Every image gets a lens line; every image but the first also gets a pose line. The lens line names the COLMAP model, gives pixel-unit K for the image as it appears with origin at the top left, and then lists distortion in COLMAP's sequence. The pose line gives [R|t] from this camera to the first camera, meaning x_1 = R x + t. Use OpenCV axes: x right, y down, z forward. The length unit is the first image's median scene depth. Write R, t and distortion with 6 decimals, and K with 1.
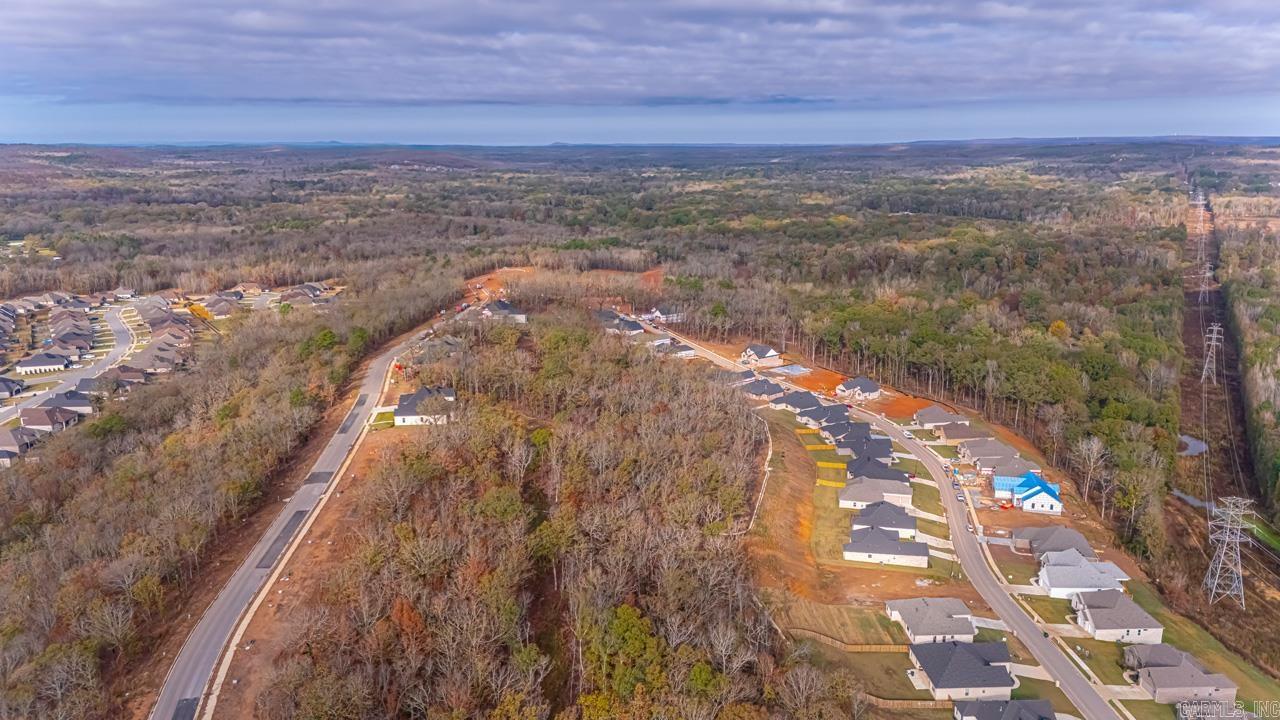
lens RADIAL K [[928.7, 0, 629.1], [0, 928.7, 372.1], [0, 0, 1]] dist [0.066905, -0.064549]
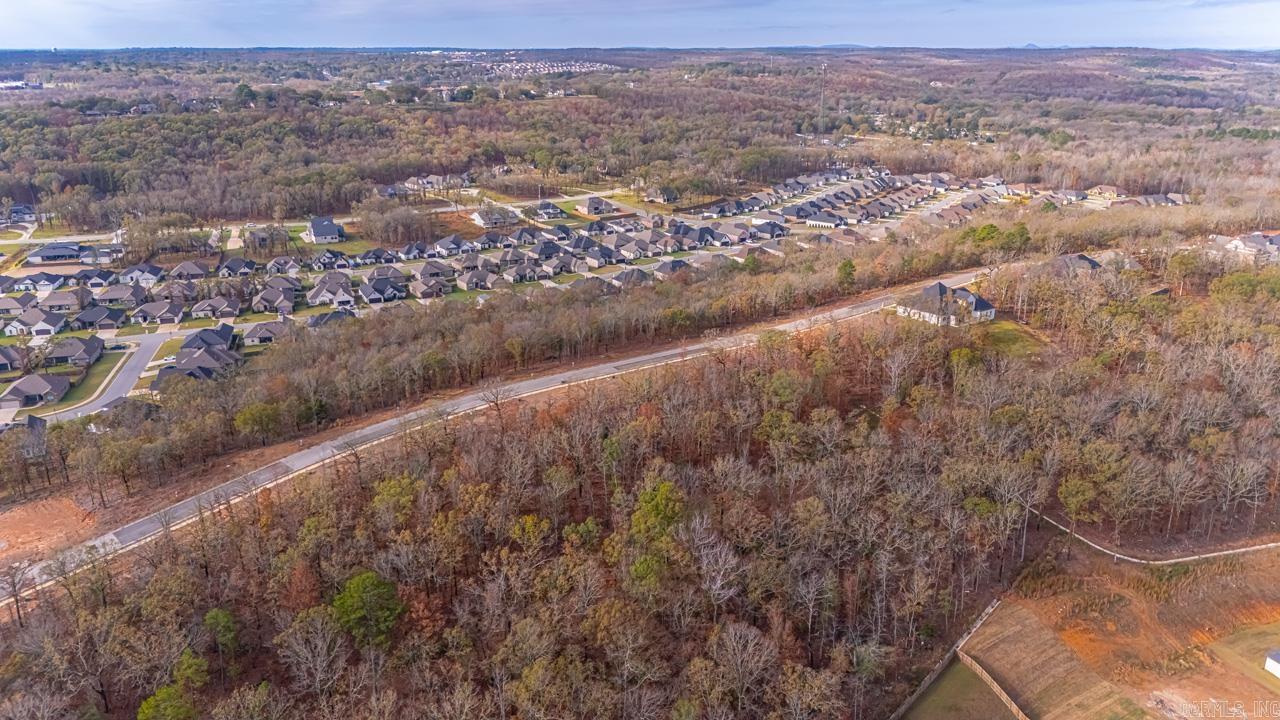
lens RADIAL K [[928.7, 0, 641.7], [0, 928.7, 357.1], [0, 0, 1]] dist [0.066905, -0.064549]
pose [[0.499166, 0.271120, -0.822999, 0.250427], [-0.205341, 0.959747, 0.191625, -0.018738], [0.841824, 0.073343, 0.534745, 0.148147]]
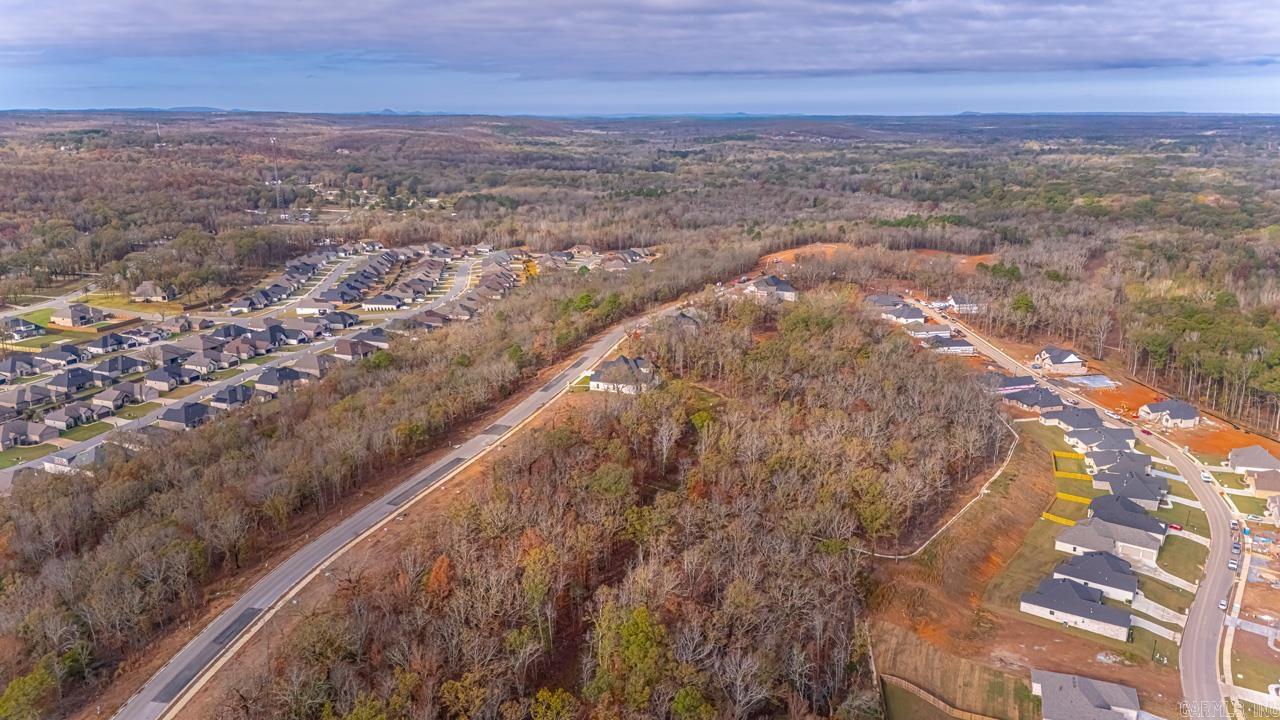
lens RADIAL K [[928.7, 0, 638.6], [0, 928.7, 349.8], [0, 0, 1]] dist [0.066905, -0.064549]
pose [[0.917185, 0.101035, -0.385440, 0.110357], [-0.098261, 0.994796, 0.026944, -0.011754], [0.386157, 0.013161, 0.922339, 0.039520]]
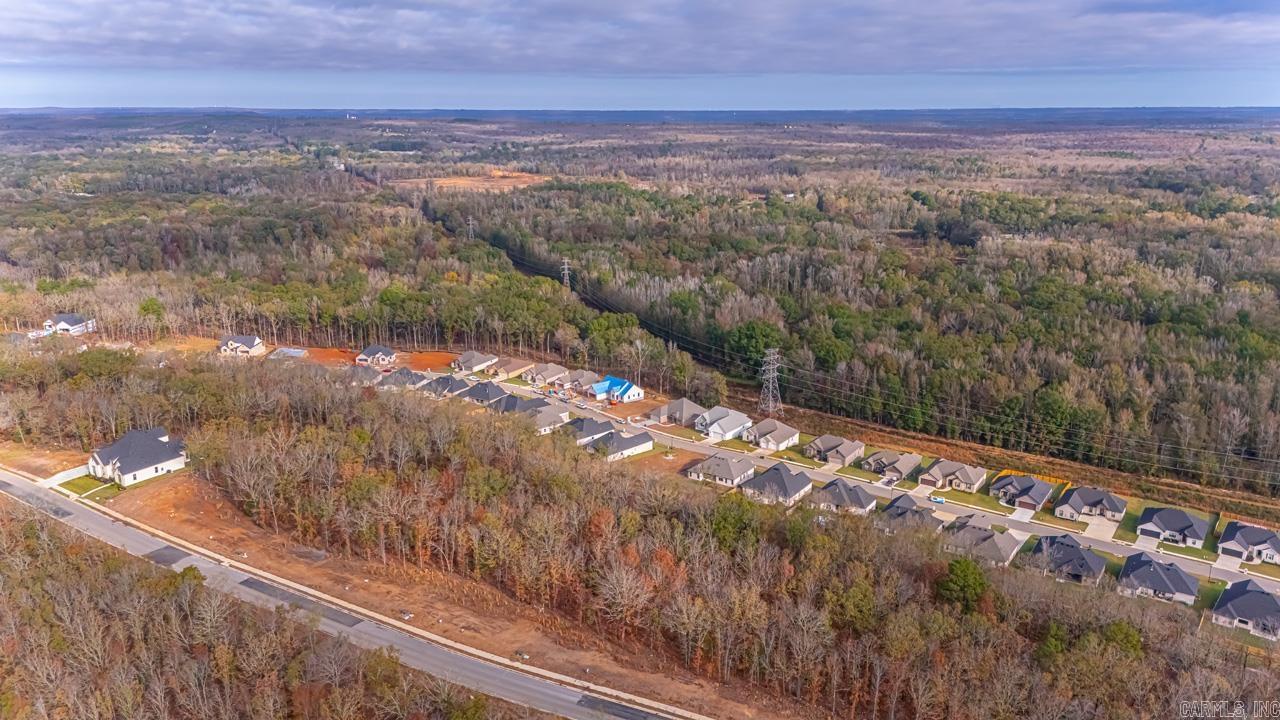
lens RADIAL K [[928.7, 0, 648.5], [0, 928.7, 405.5], [0, 0, 1]] dist [0.066905, -0.064549]
pose [[0.592731, -0.239945, 0.768828, -0.333963], [0.192338, 0.969142, 0.154177, -0.025443], [-0.782097, 0.056490, 0.620591, 0.100353]]
